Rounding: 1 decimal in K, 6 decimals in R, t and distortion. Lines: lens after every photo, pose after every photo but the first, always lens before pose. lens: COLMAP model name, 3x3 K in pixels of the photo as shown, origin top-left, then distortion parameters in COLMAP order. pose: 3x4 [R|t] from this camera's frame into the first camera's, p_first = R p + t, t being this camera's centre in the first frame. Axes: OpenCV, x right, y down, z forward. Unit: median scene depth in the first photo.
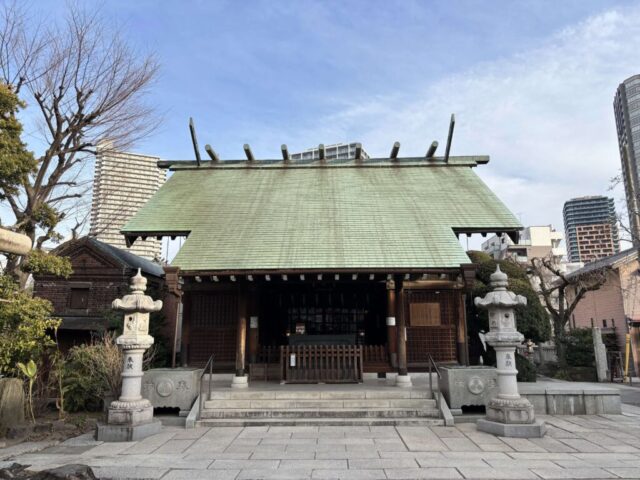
lens RADIAL K [[479.8, 0, 319.6], [0, 479.8, 244.1], [0, 0, 1]] dist [0.060626, -0.070680]
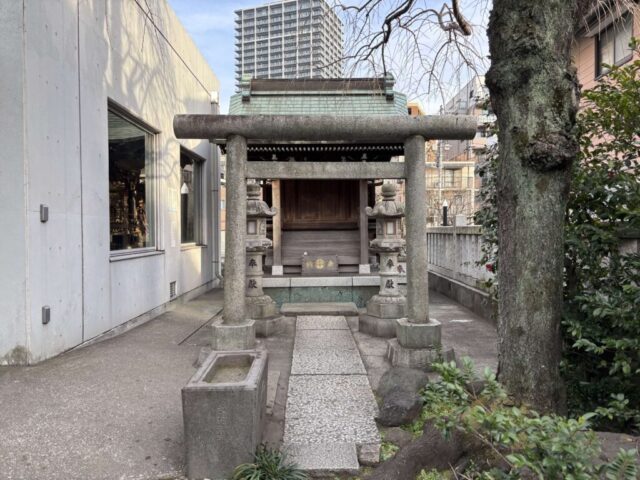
lens RADIAL K [[479.8, 0, 319.6], [0, 479.8, 244.1], [0, 0, 1]] dist [0.060626, -0.070680]
pose [[0.999205, -0.001202, 0.039860, 0.839974], [-0.007887, 0.973843, 0.227083, 0.375845], [-0.039090, -0.227217, 0.973059, 1.654621]]
